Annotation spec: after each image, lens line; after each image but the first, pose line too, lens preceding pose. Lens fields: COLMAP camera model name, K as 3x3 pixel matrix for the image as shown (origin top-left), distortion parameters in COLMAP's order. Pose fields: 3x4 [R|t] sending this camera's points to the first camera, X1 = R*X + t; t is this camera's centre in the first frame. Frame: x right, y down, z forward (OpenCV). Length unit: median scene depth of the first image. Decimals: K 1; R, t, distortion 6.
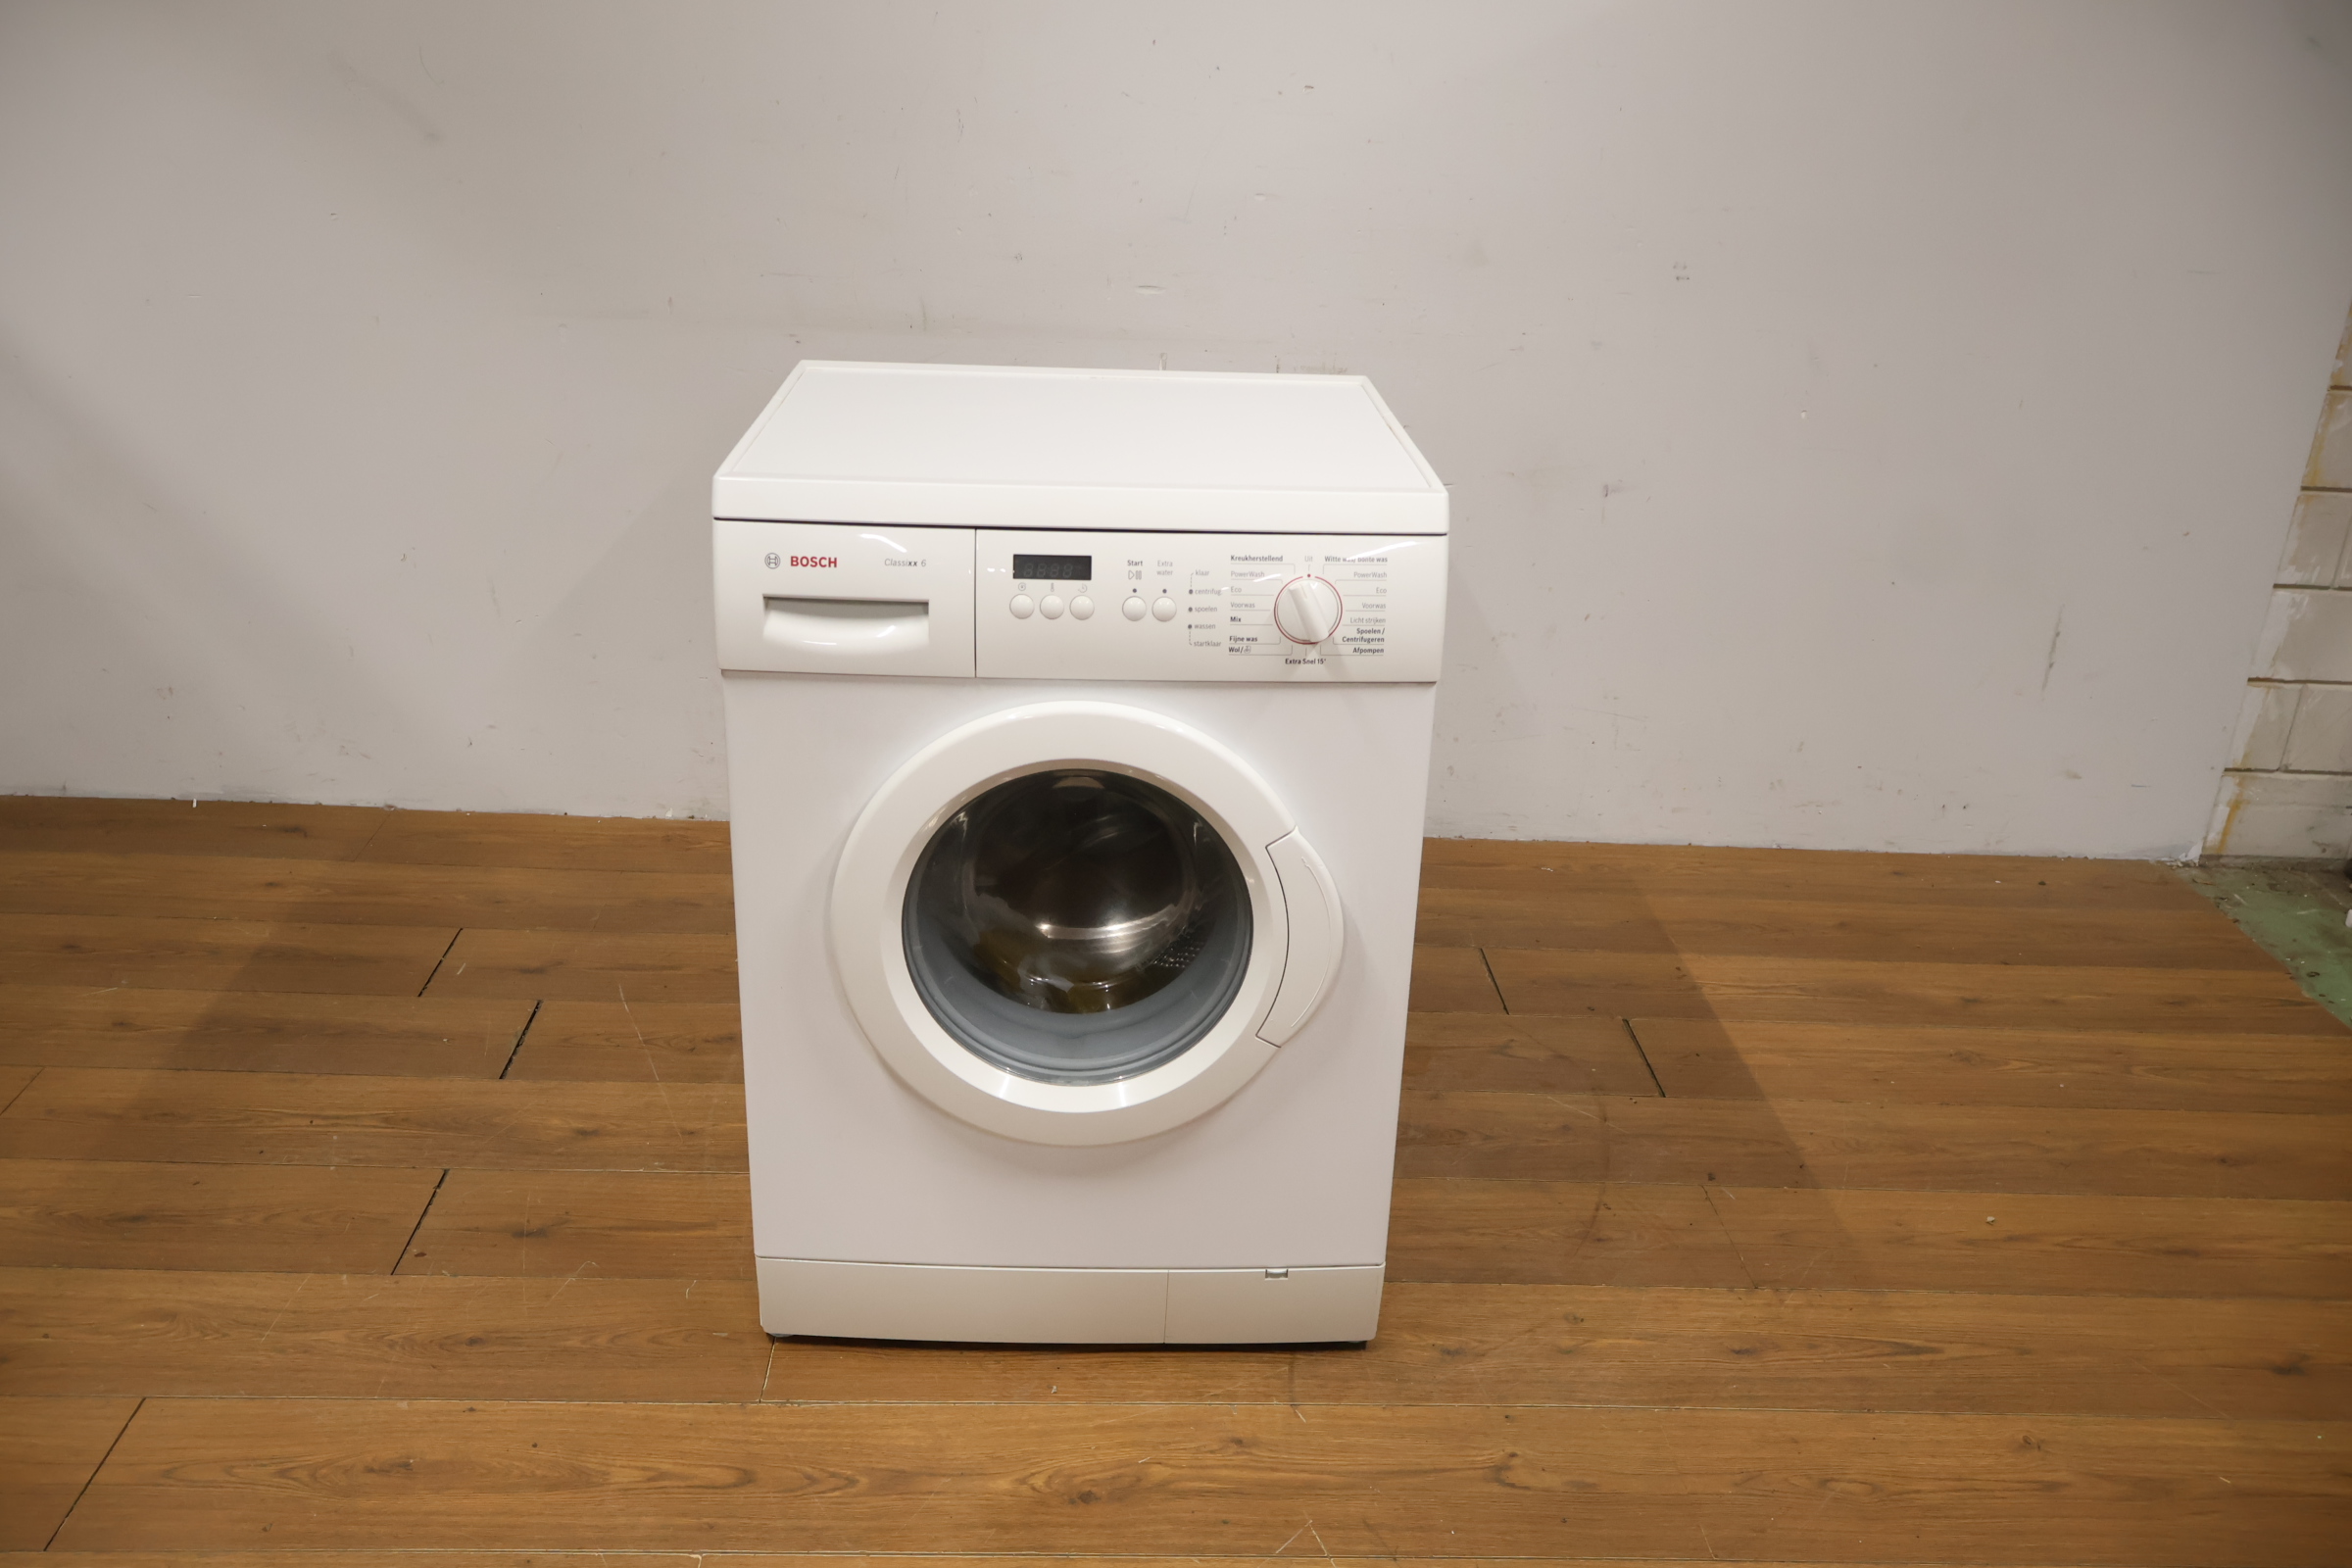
lens RADIAL K [[1978.0, 0, 1166.0], [0, 1978.0, 778.4], [0, 0, 1]] dist [-0.010154, 0.008119]
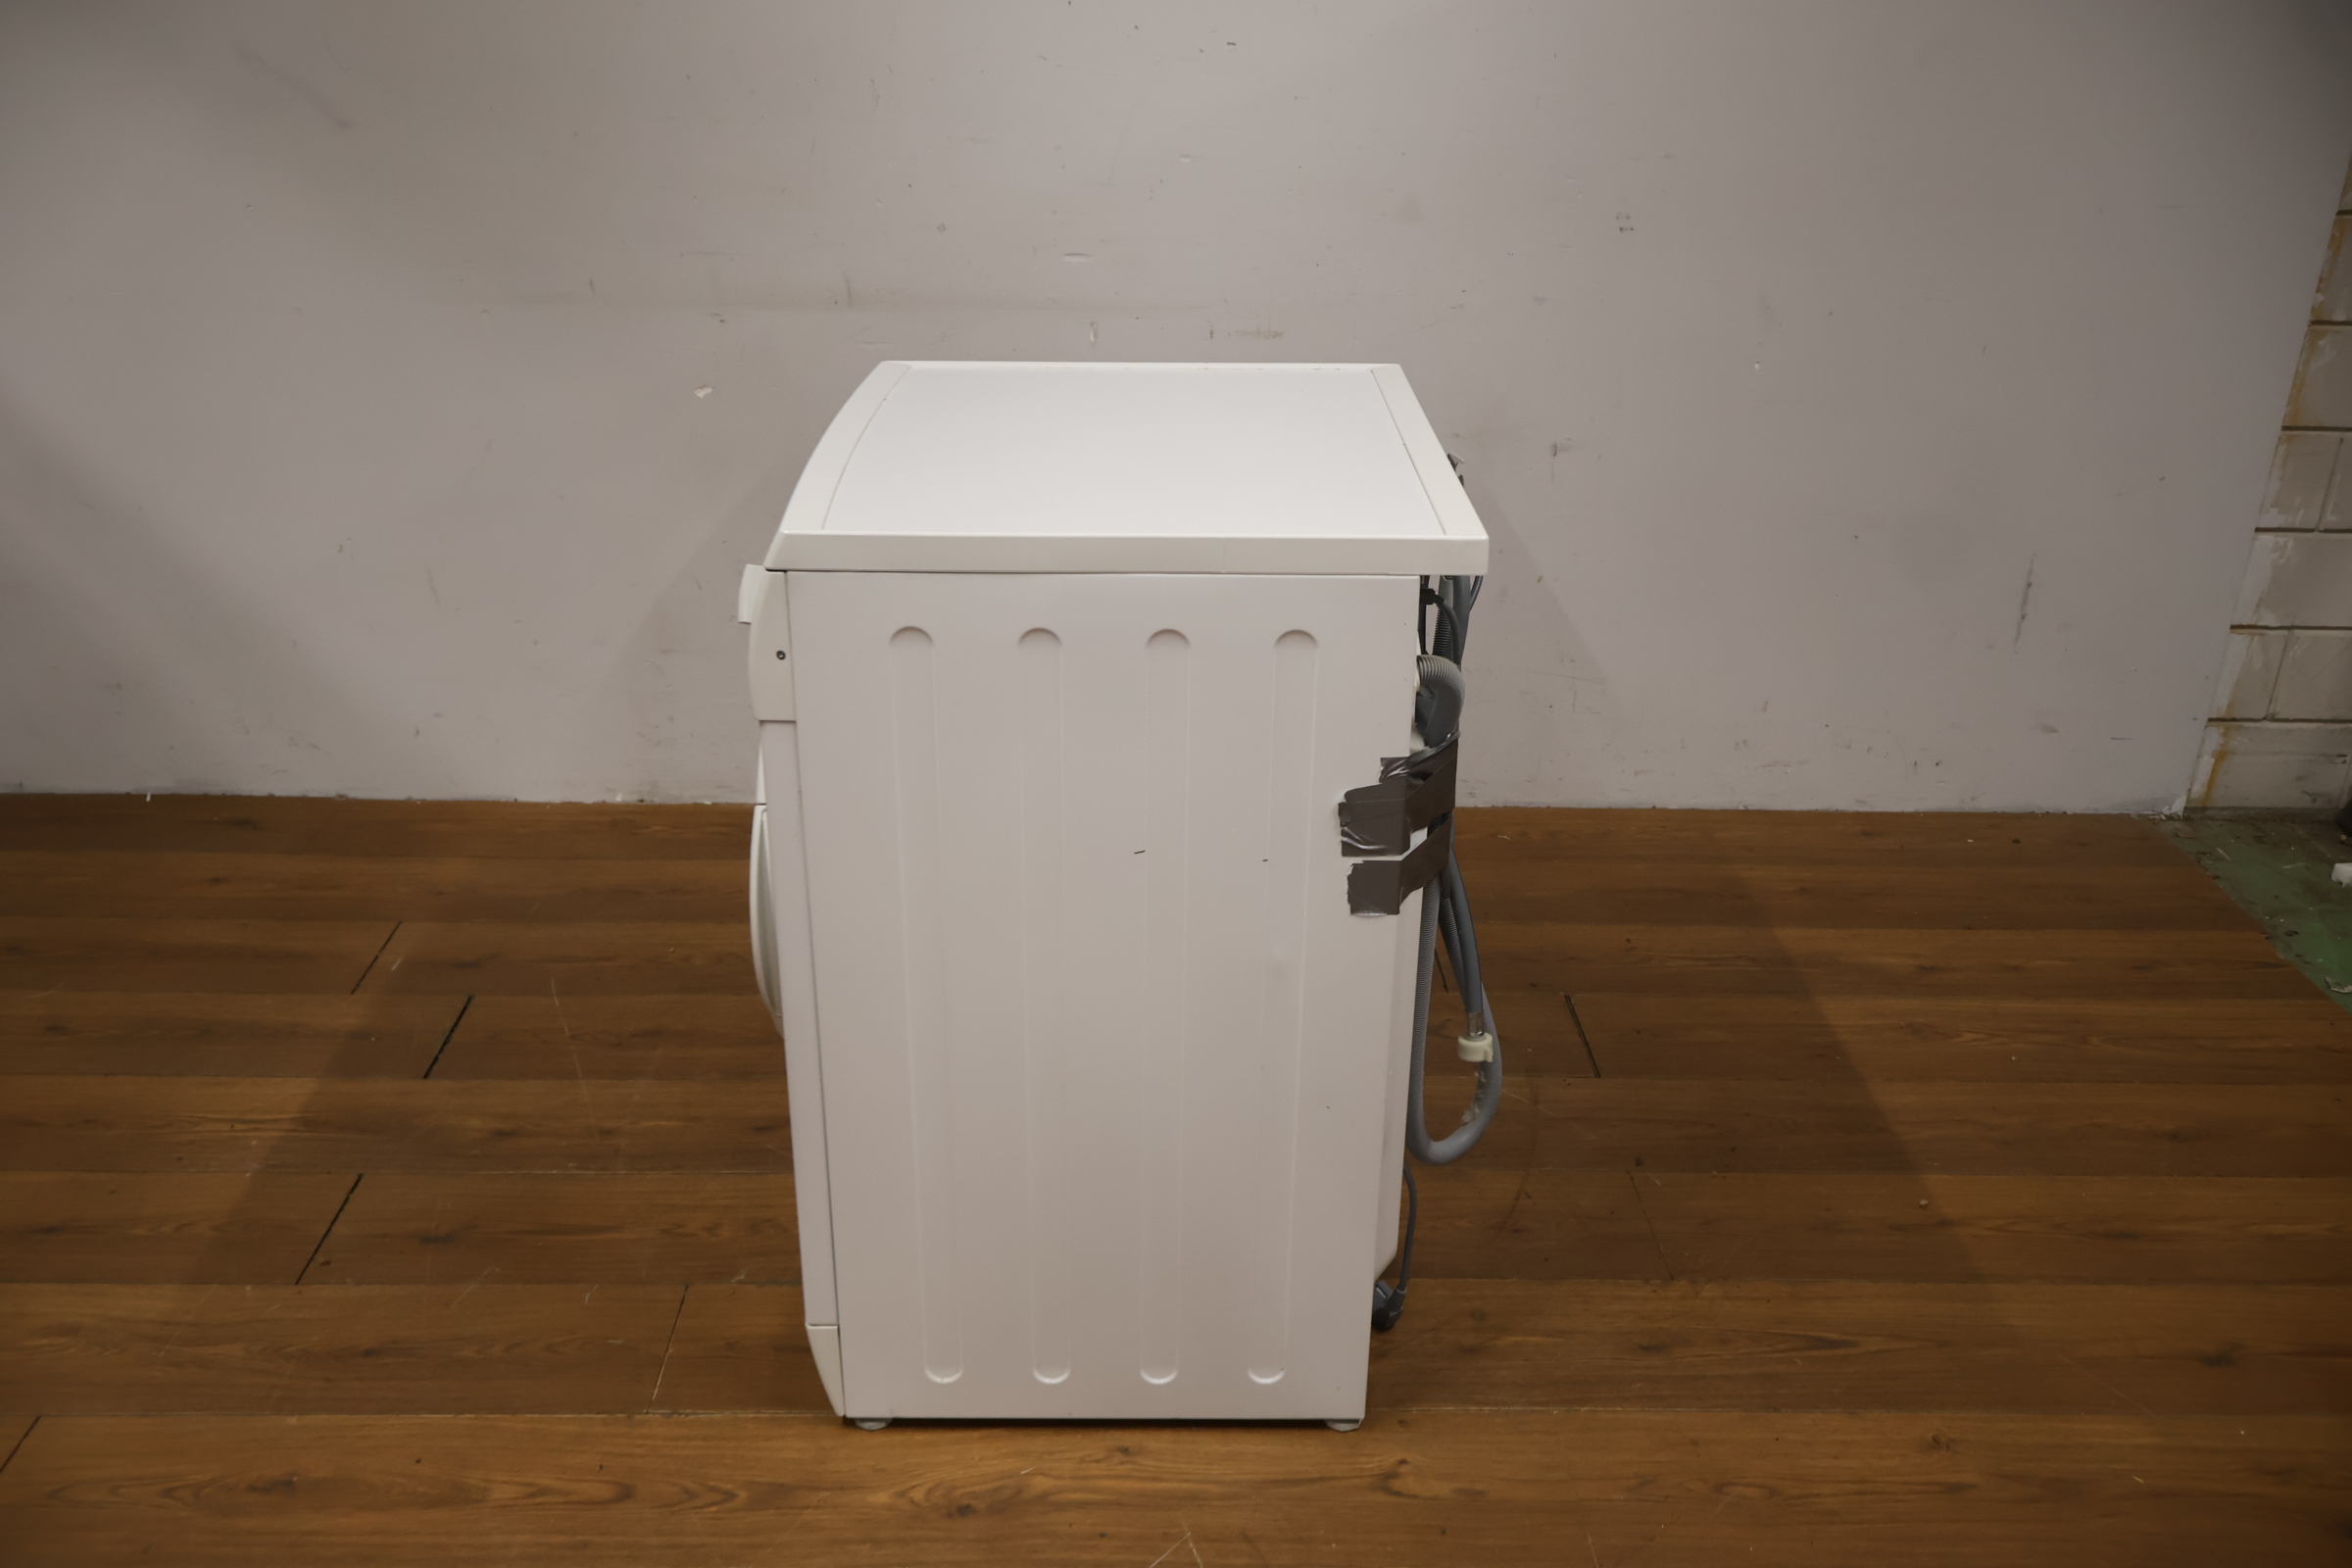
lens RADIAL K [[1978.0, 0, 1163.7], [0, 1978.0, 775.7], [0, 0, 1]] dist [-0.010154, 0.008119]
pose [[0.999240, -0.019872, -0.033539, 0.088155], [0.020974, 0.999241, 0.032836, -0.031093], [0.032861, -0.033514, 0.998898, 0.021296]]
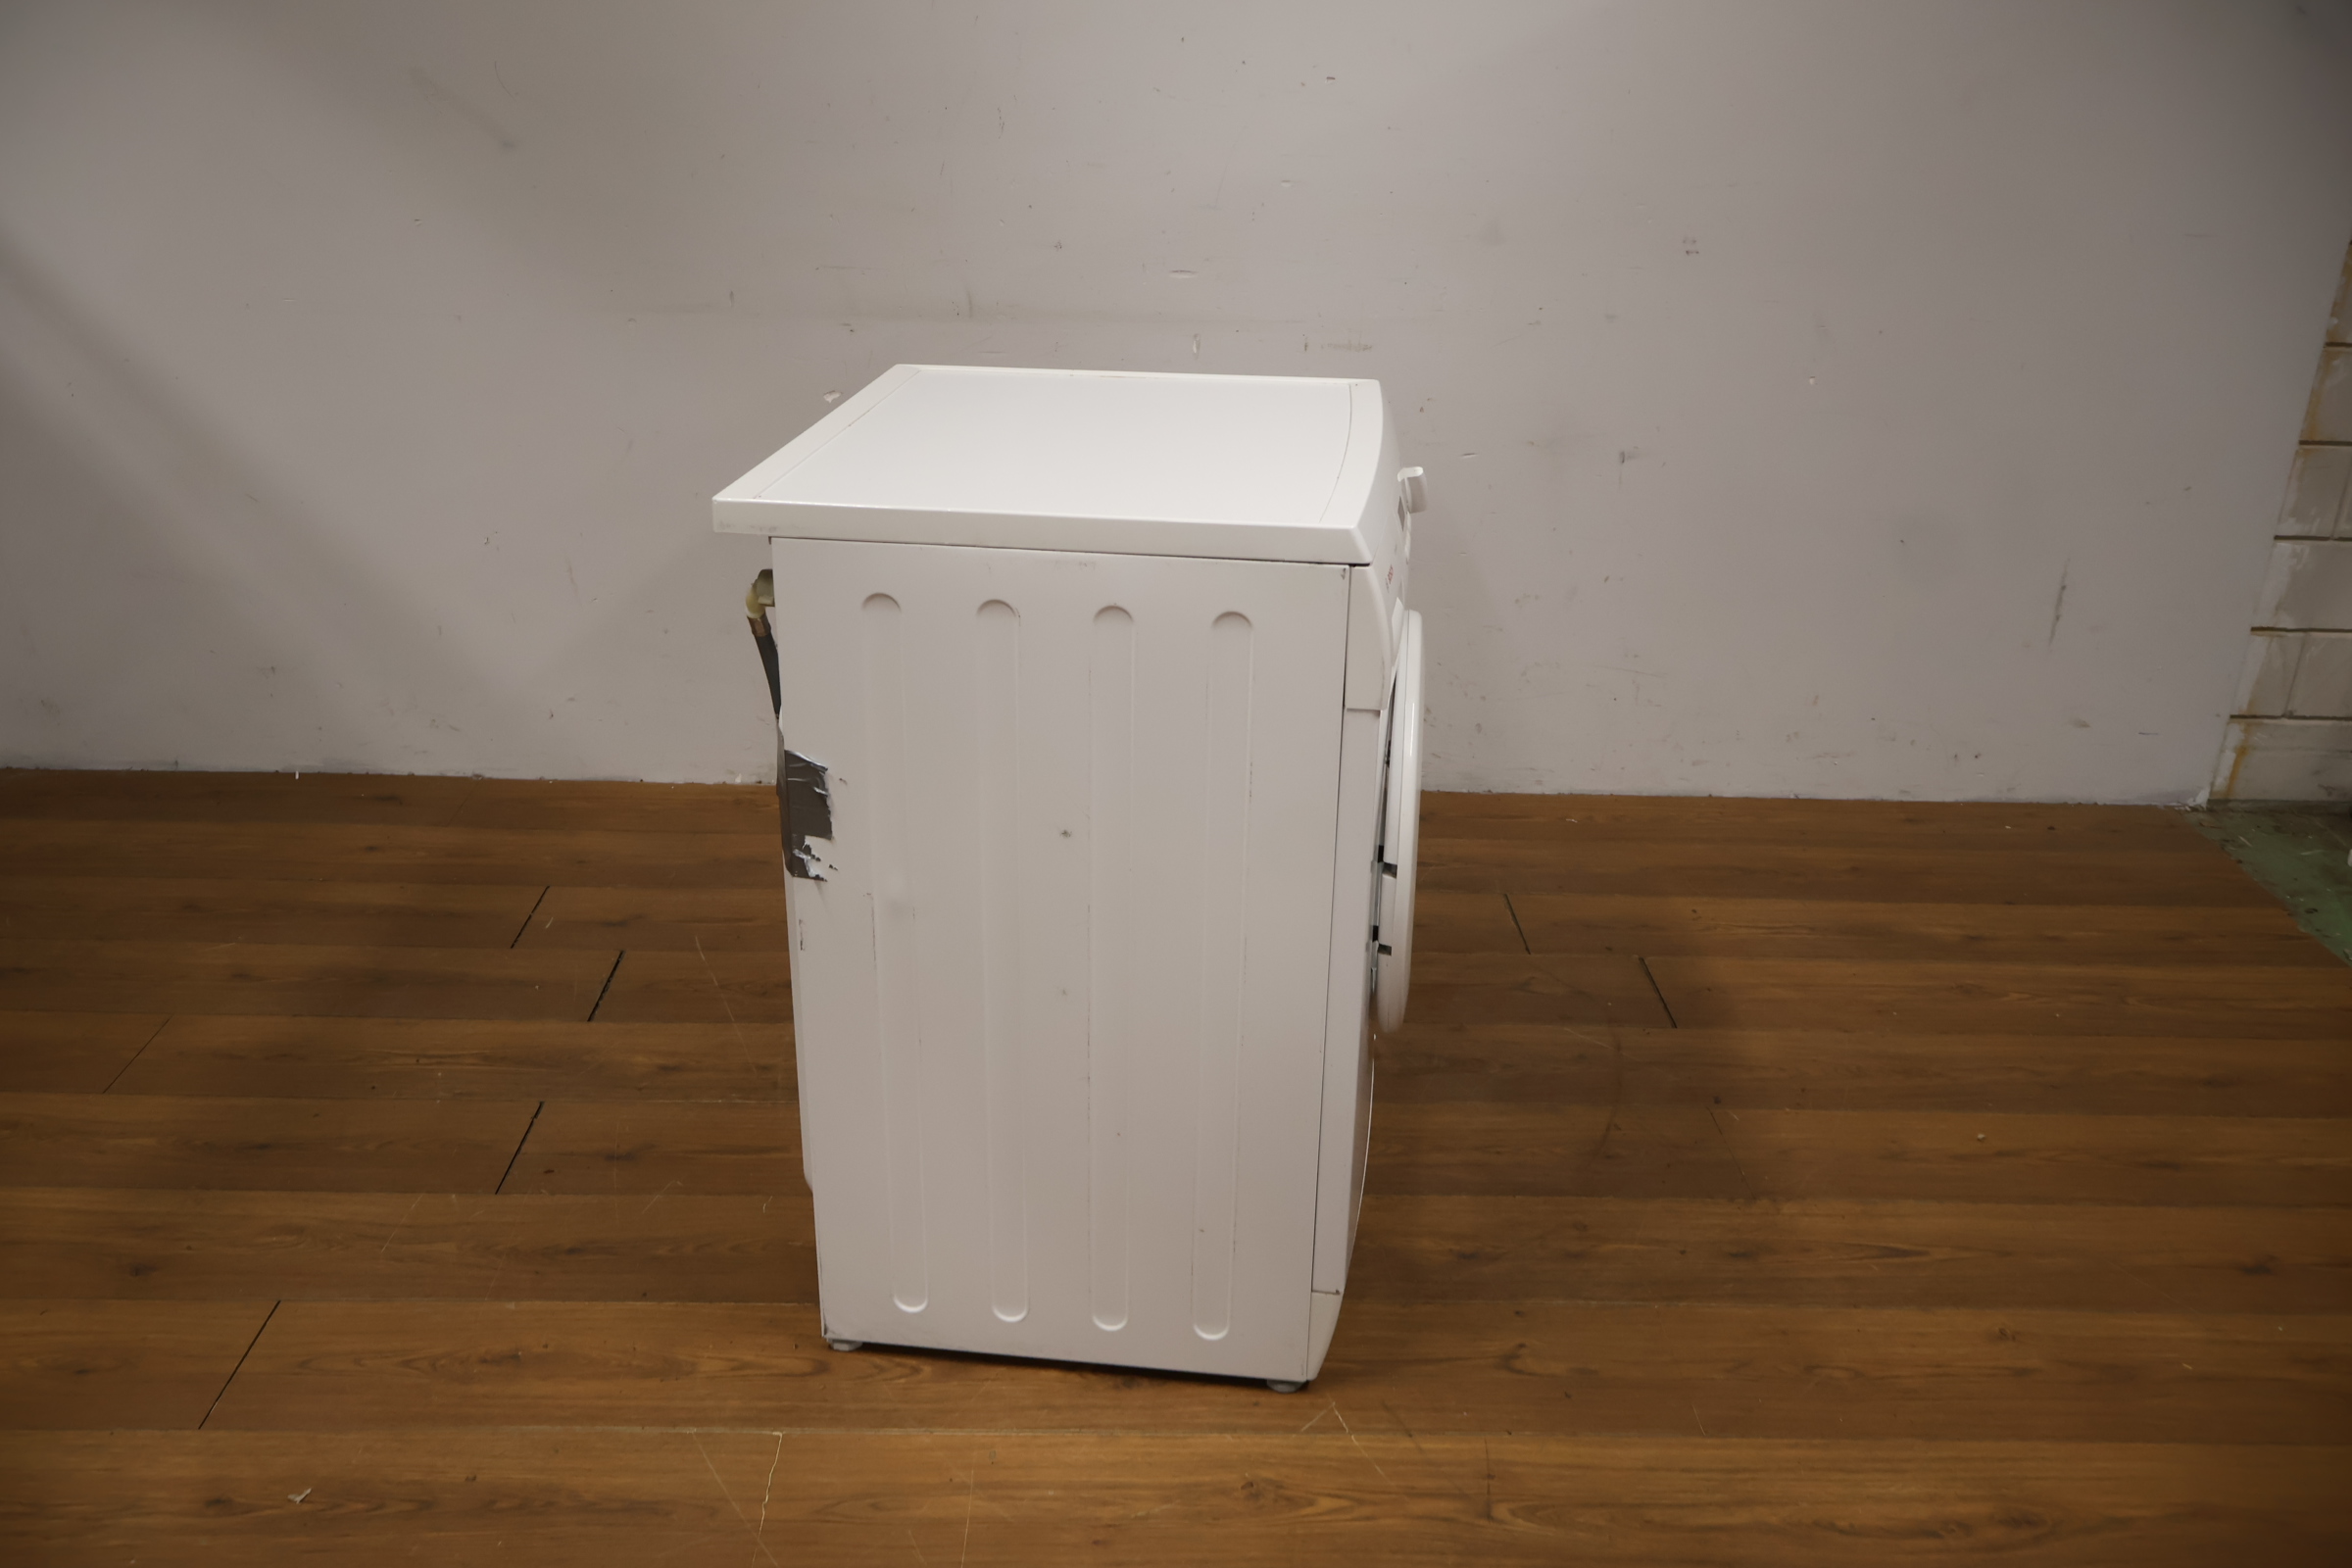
lens RADIAL K [[1978.0, 0, 1166.8], [0, 1978.0, 781.5], [0, 0, 1]] dist [-0.010154, 0.008119]
pose [[0.999446, -0.013585, -0.030386, 0.016187], [0.013961, 0.999828, 0.012220, 0.014597], [0.030215, -0.012637, 0.999464, -0.081525]]
